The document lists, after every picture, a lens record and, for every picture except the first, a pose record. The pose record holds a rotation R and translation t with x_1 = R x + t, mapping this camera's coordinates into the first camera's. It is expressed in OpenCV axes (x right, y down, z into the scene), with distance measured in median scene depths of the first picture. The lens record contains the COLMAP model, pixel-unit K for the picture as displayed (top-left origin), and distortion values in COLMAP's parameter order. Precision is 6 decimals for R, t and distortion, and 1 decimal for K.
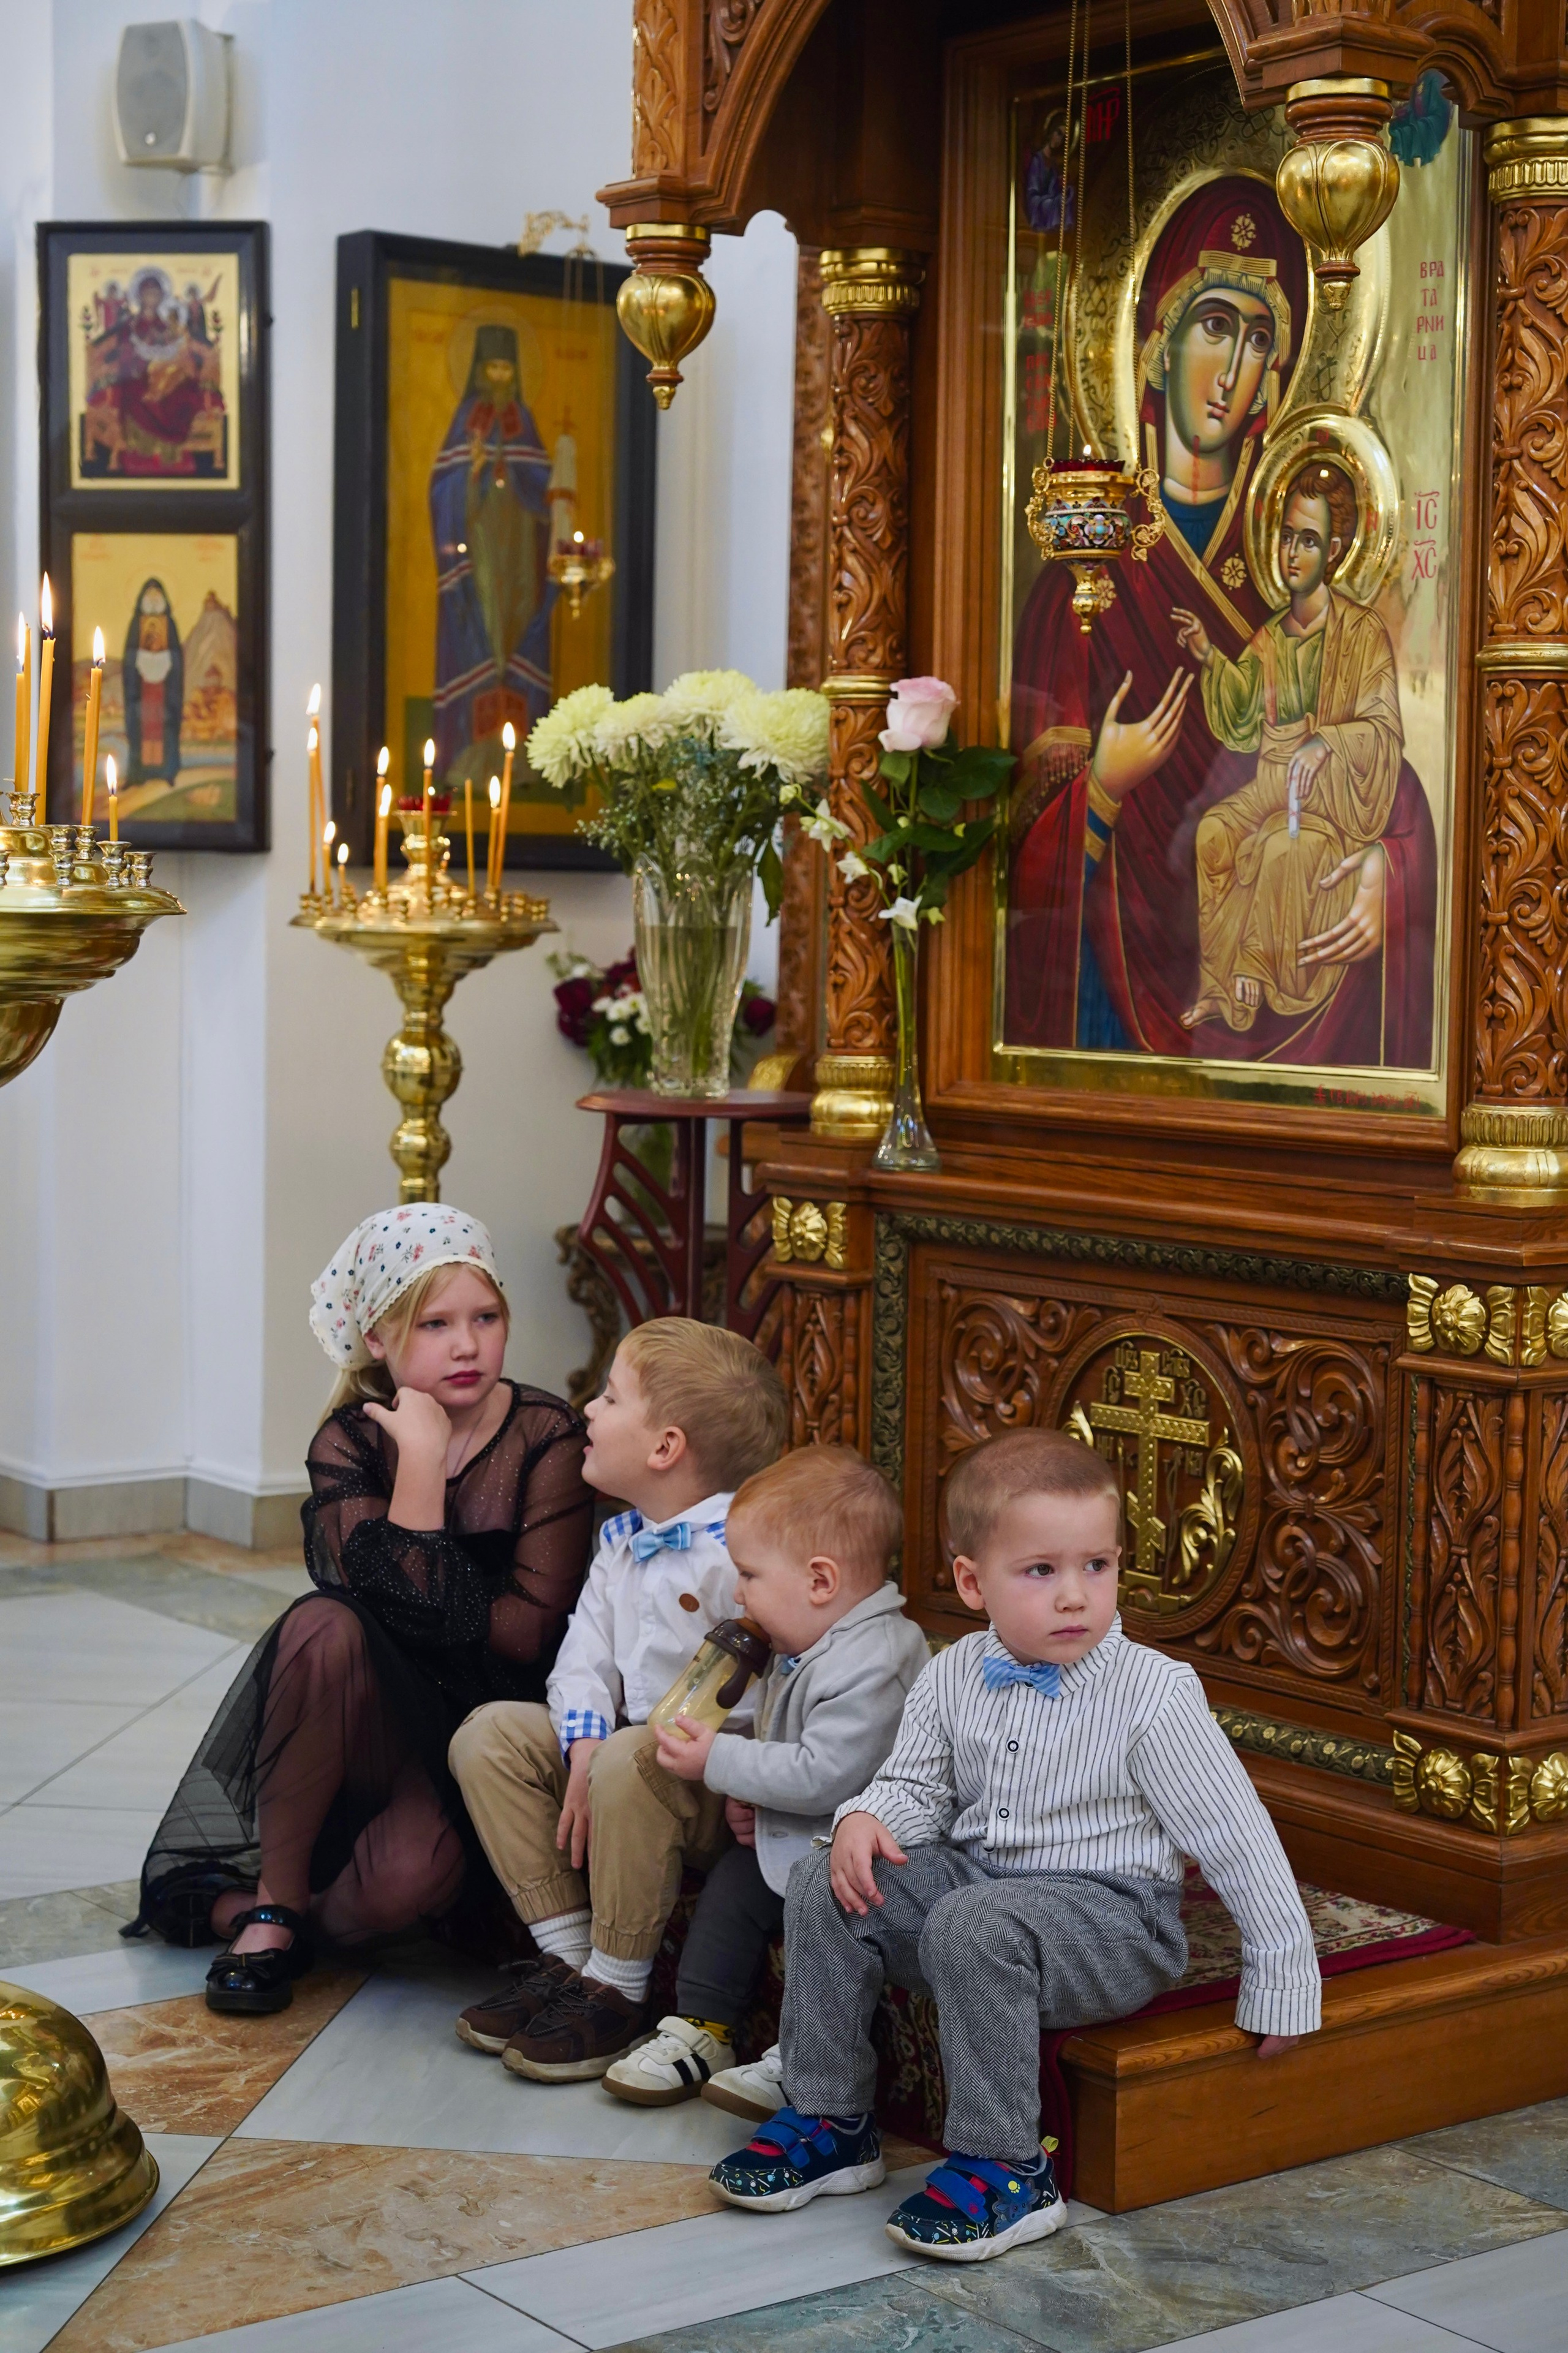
lens RADIAL K [[3664.9, 0, 791.0], [0, 3664.9, 1192.5], [0, 0, 1]] dist [-0.058185, 0.000000]
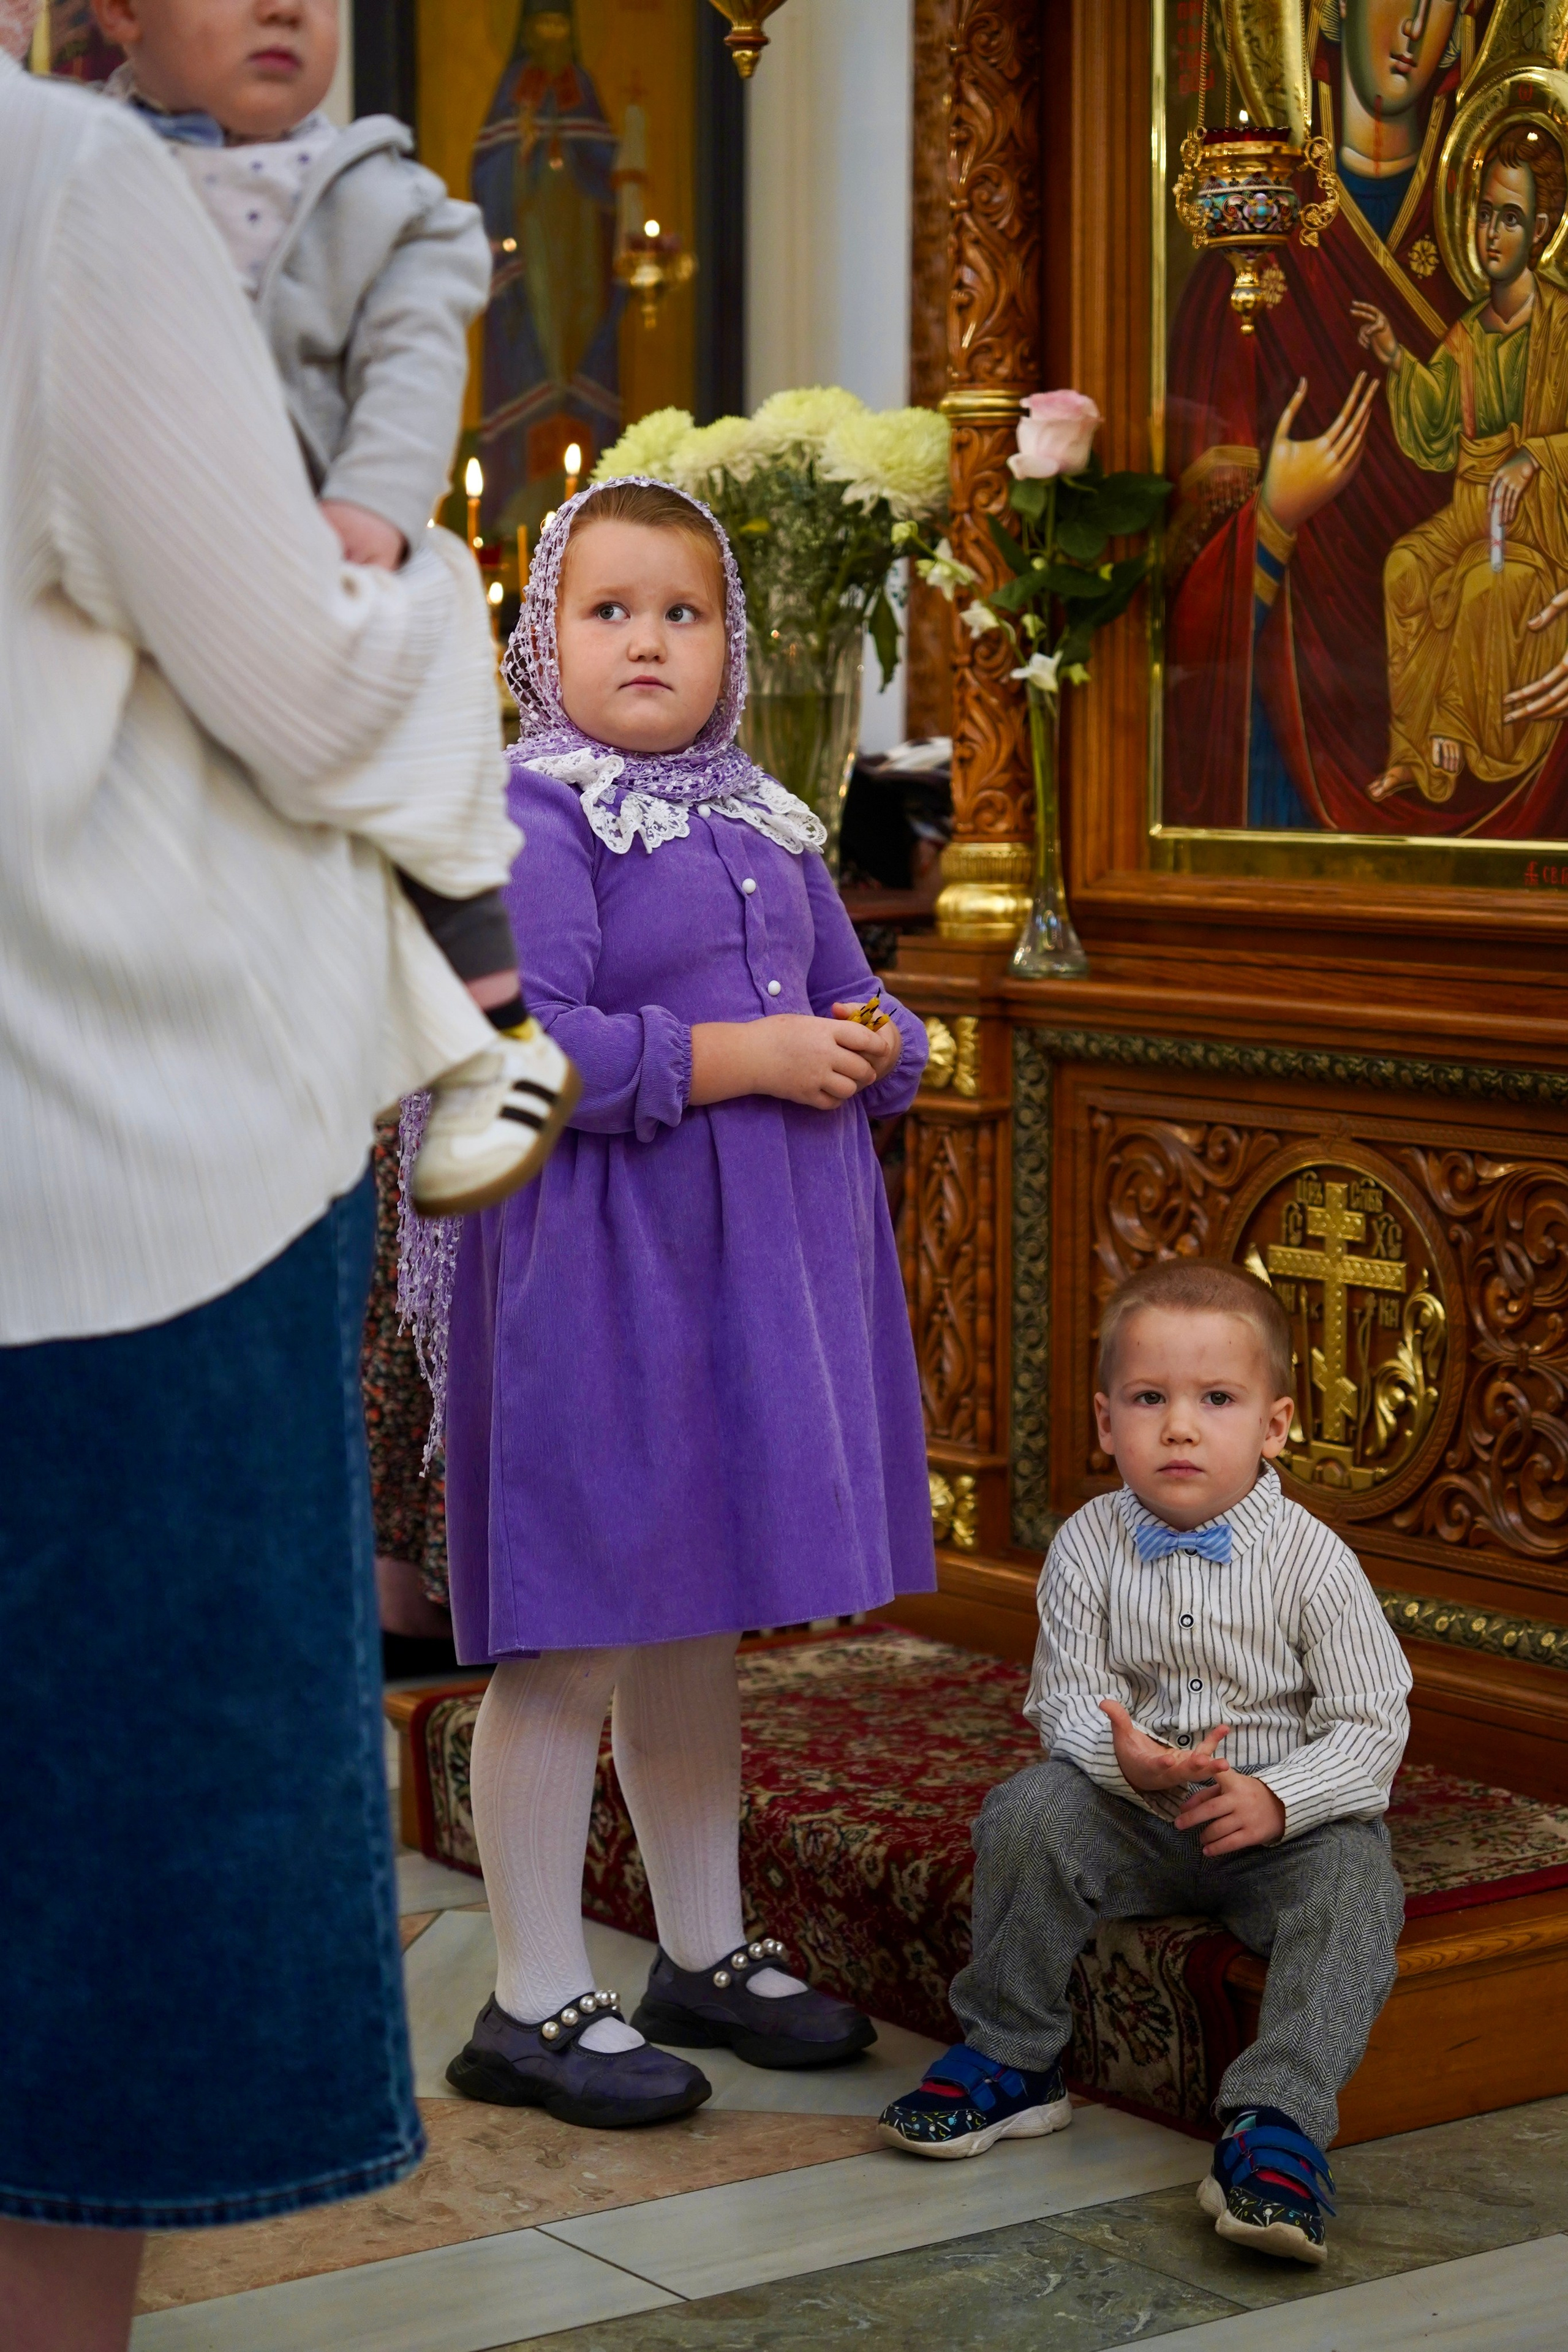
lens RADIAL K [[4834.9, 0, 775.5], [0, 4834.9, 1164.2], [0, 0, 1]] dist [-0.009039, 0.000000]
pose [[0.999179, -0.014470, -0.037829, 0.010746], [0.015100, 0.999751, 0.016432, 0.018685], [0.037582, -0.016990, 0.999149, -0.121717]]
